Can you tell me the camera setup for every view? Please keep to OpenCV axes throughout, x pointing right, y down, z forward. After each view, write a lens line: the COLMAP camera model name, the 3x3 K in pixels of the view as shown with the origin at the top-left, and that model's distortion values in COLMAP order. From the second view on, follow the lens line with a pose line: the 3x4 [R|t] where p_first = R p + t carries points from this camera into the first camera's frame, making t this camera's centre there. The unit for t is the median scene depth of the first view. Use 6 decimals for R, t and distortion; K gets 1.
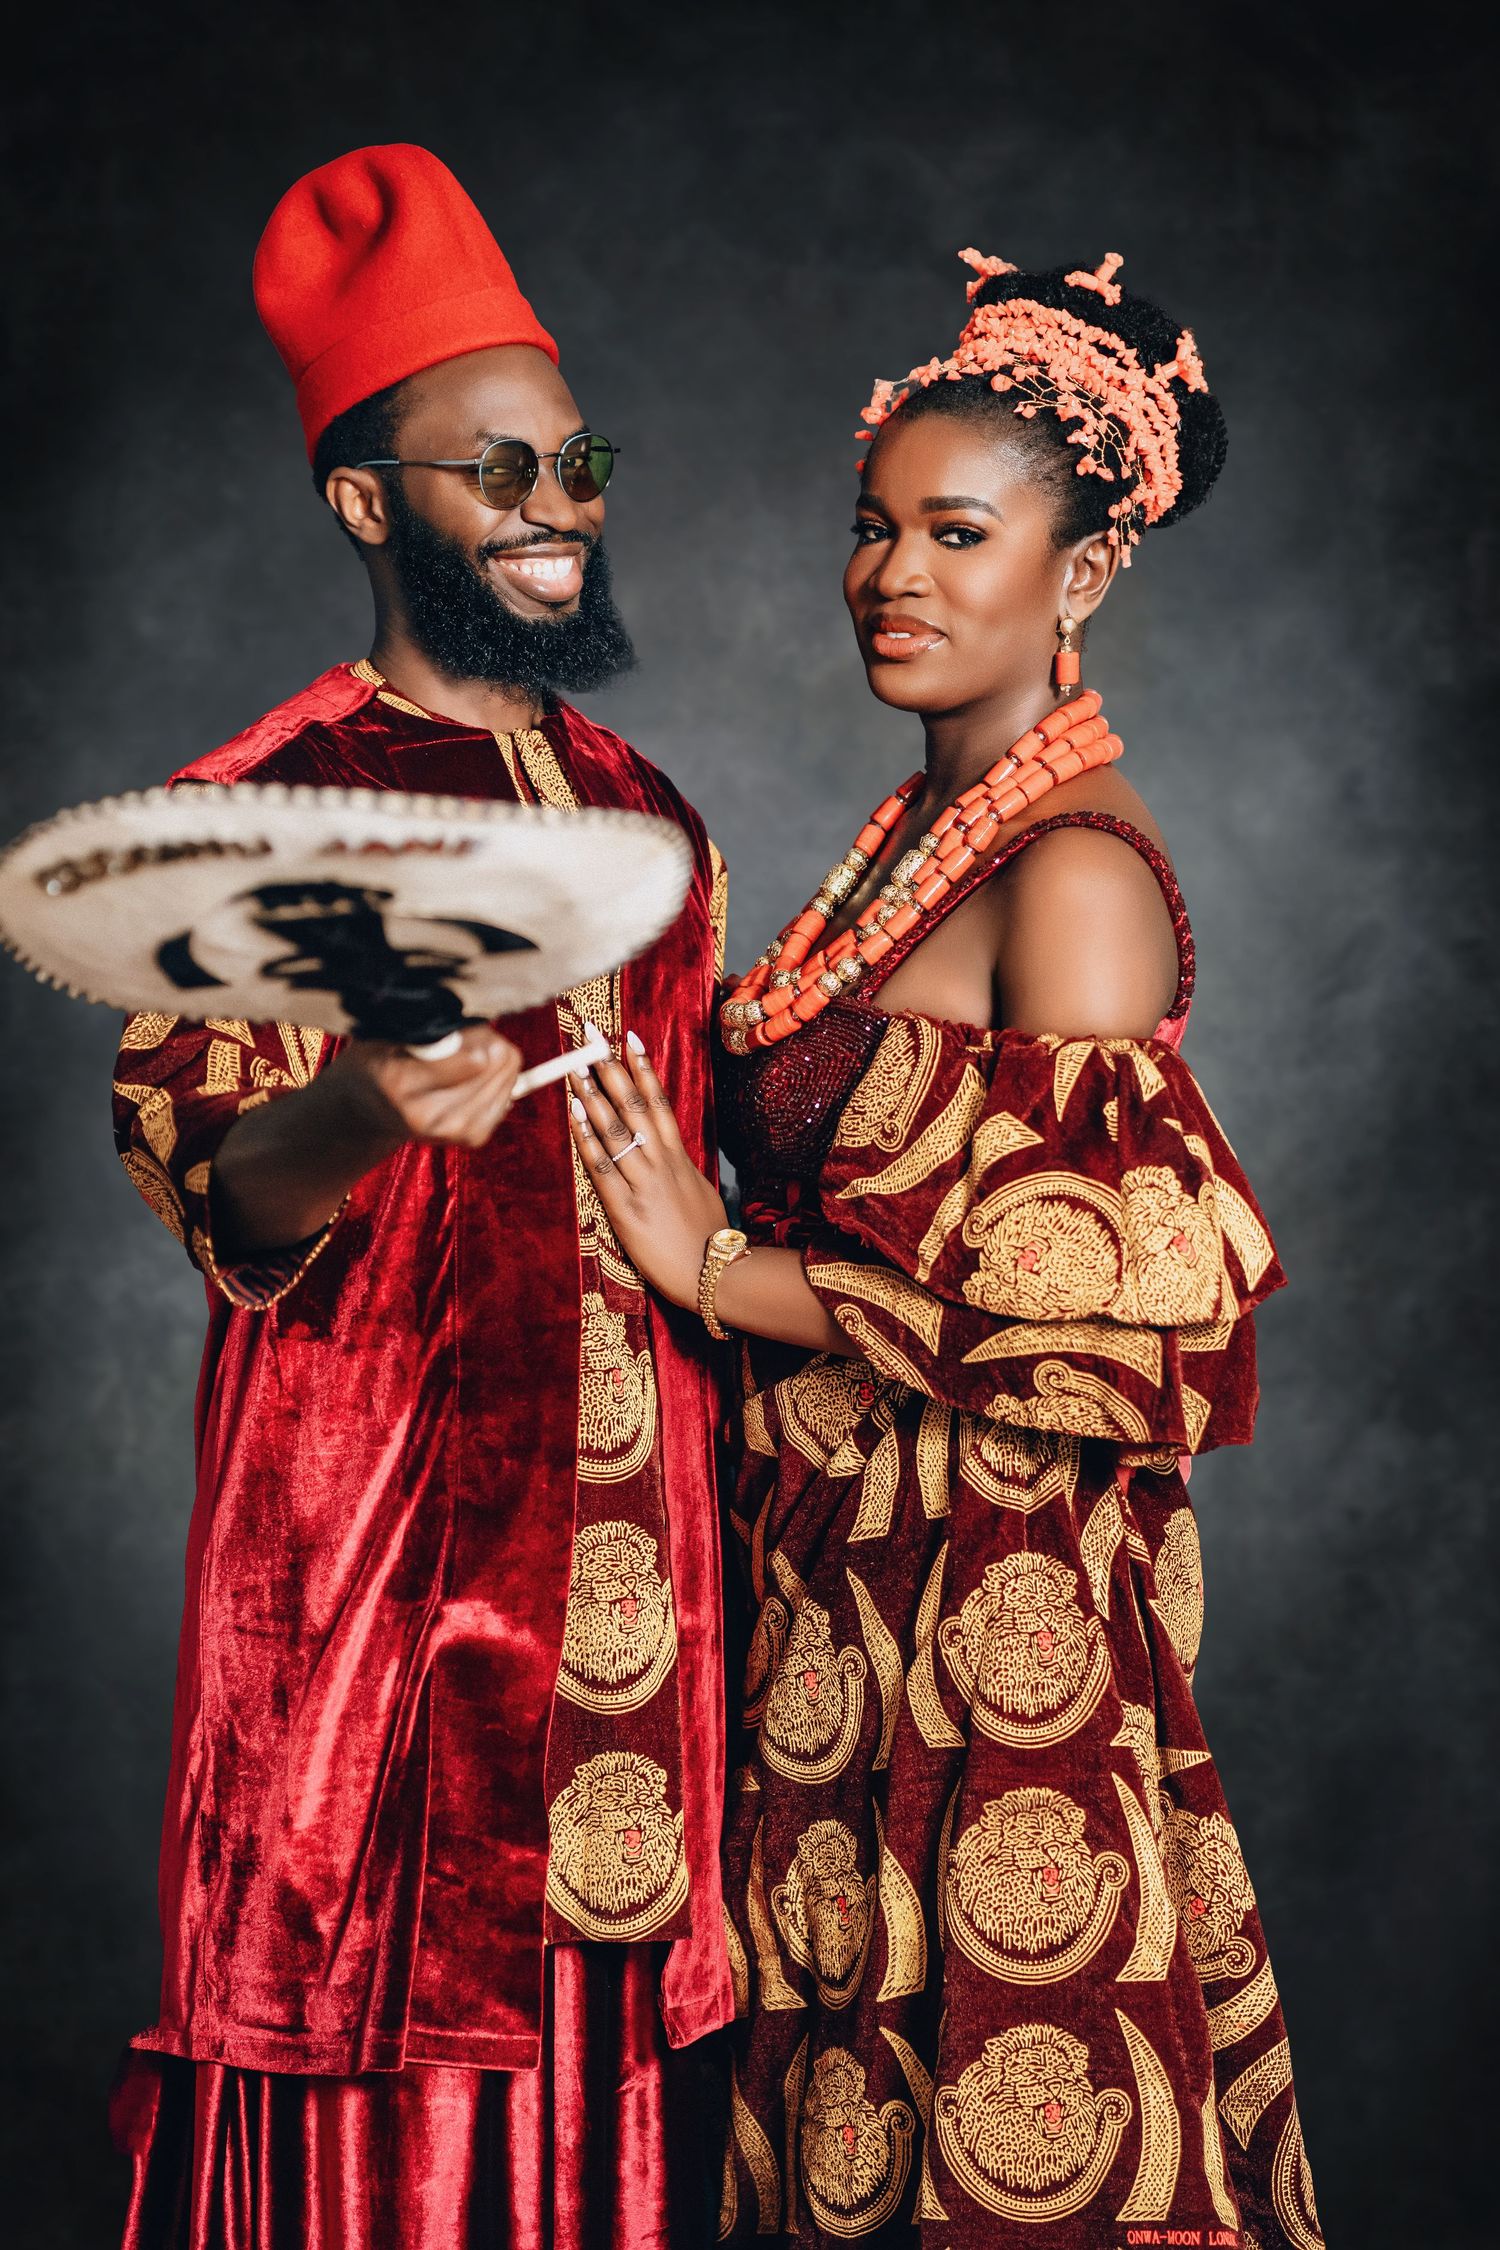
lens RADIAL K [[5577.3, 0, 747.0], [0, 5577.3, 1125.1], [0, 0, 1]] dist [0.015546, 0.000000]
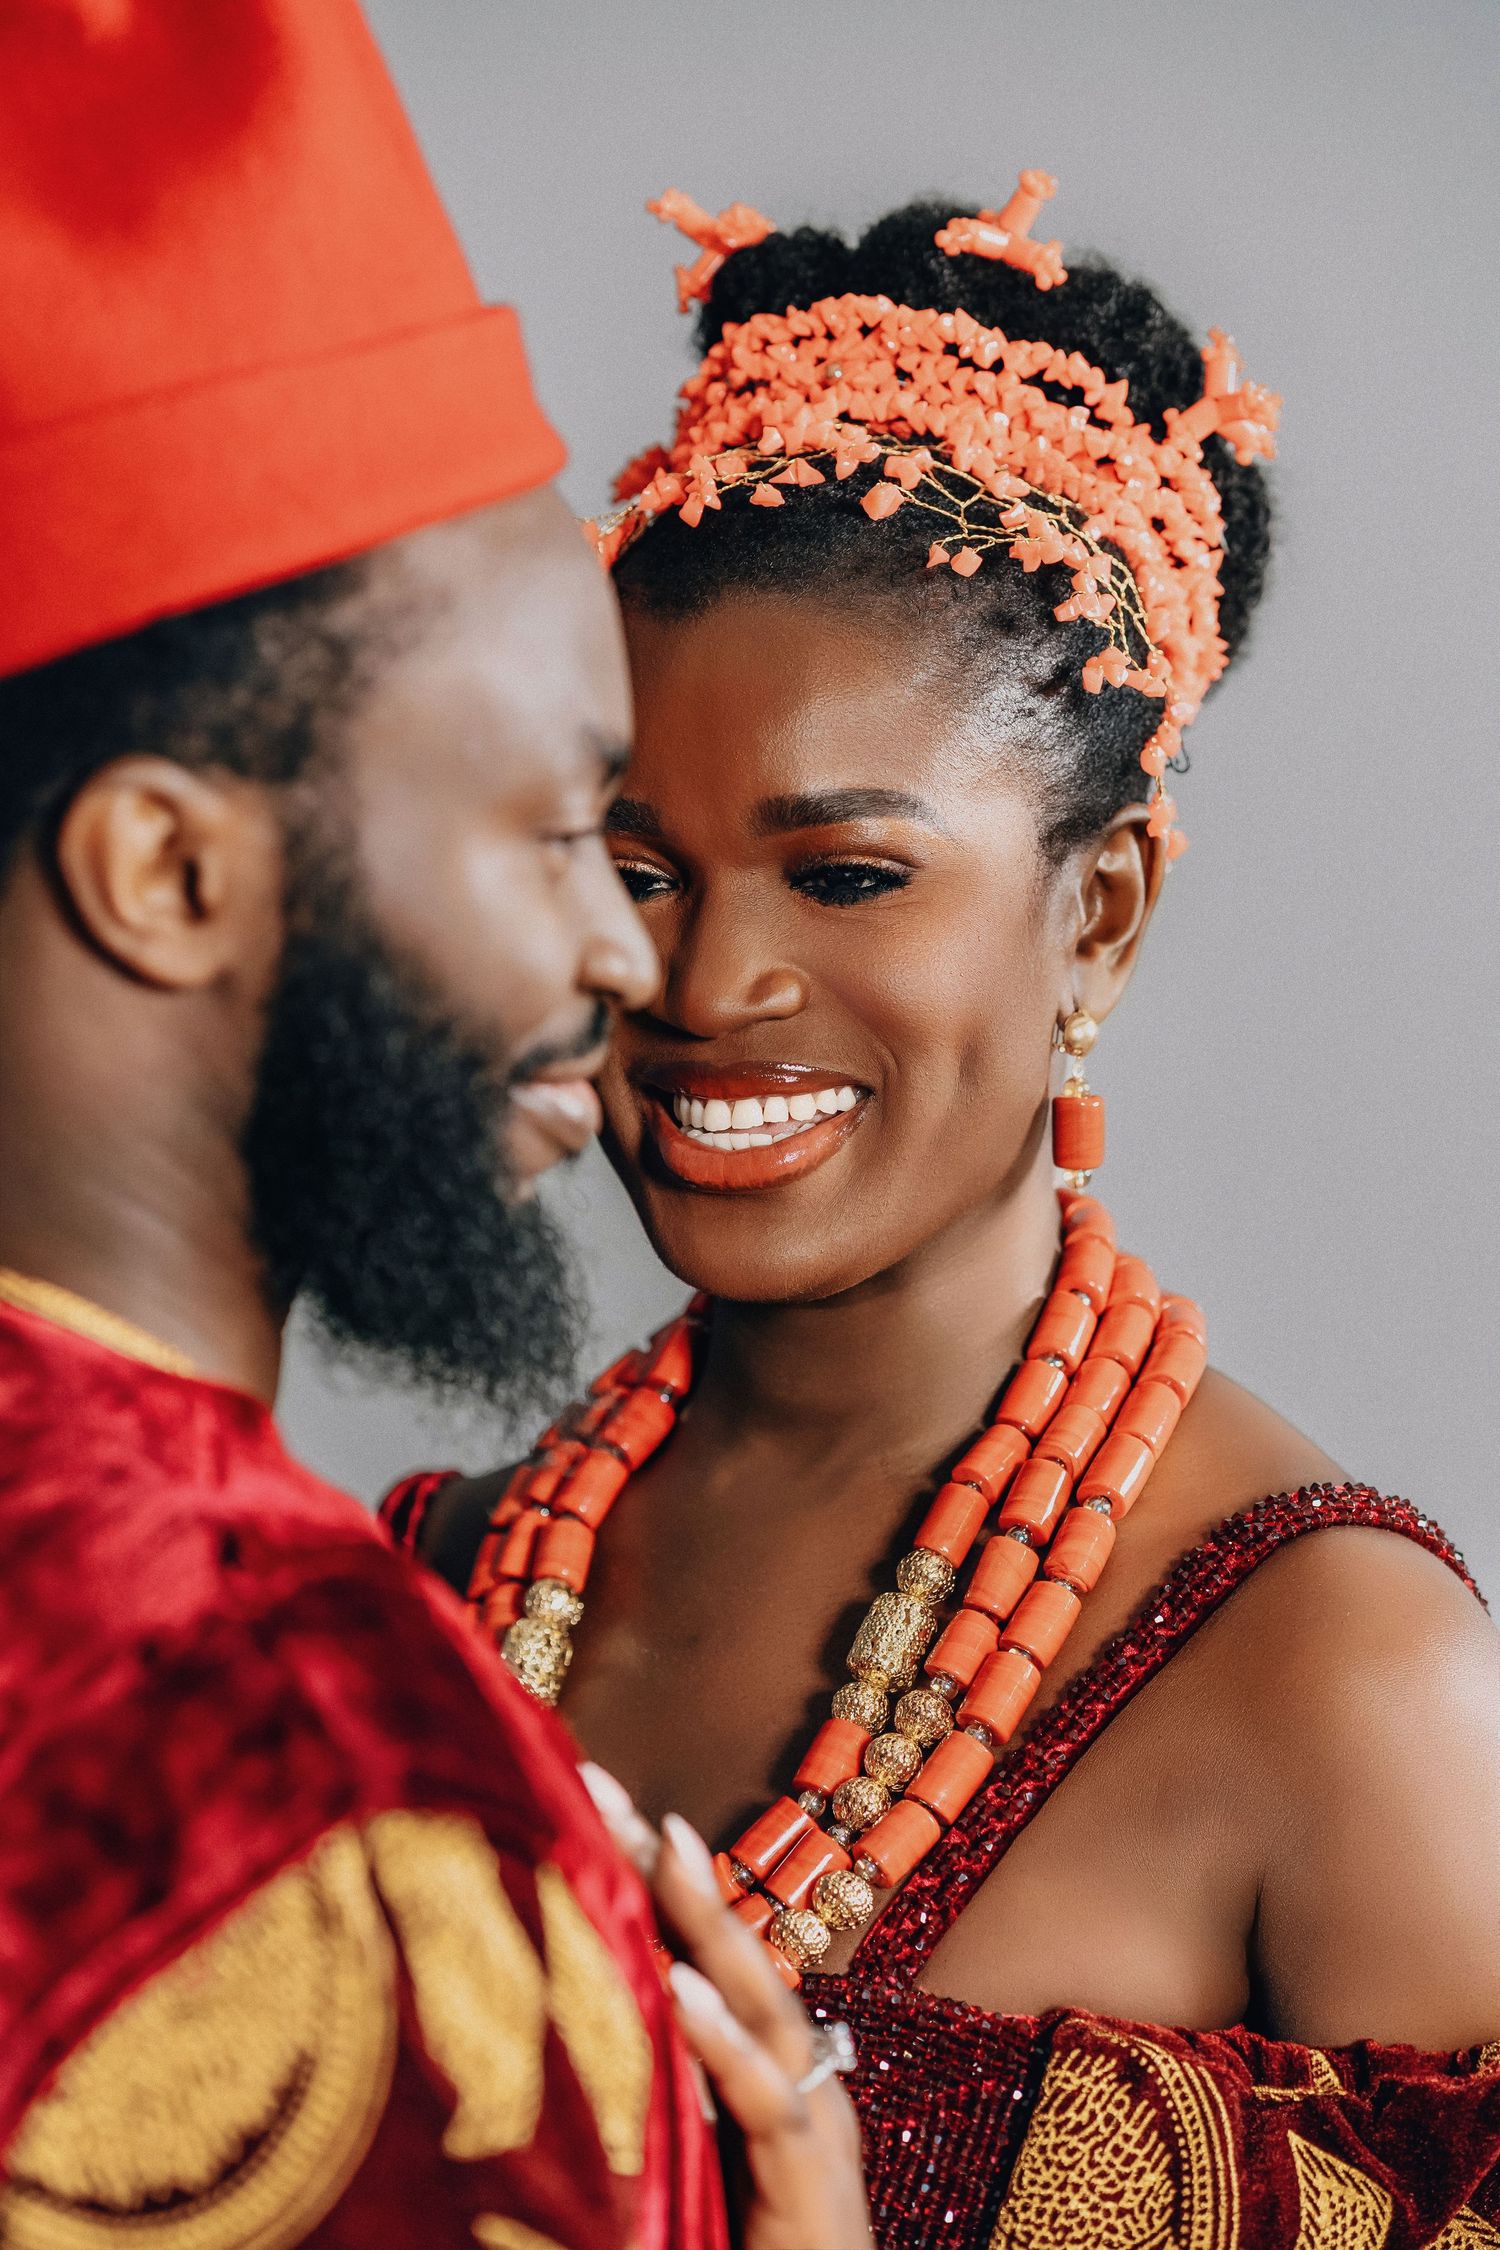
lens RADIAL K [[5577.3, 0, 768.5], [0, 5577.3, 1123.7], [0, 0, 1]] dist [0.015546, 0.000000]
pose [[0.963818, -0.140020, 0.226824, -0.065170], [0.134934, 0.990131, 0.037857, -0.101698], [-0.229886, -0.005881, 0.973200, 0.578704]]
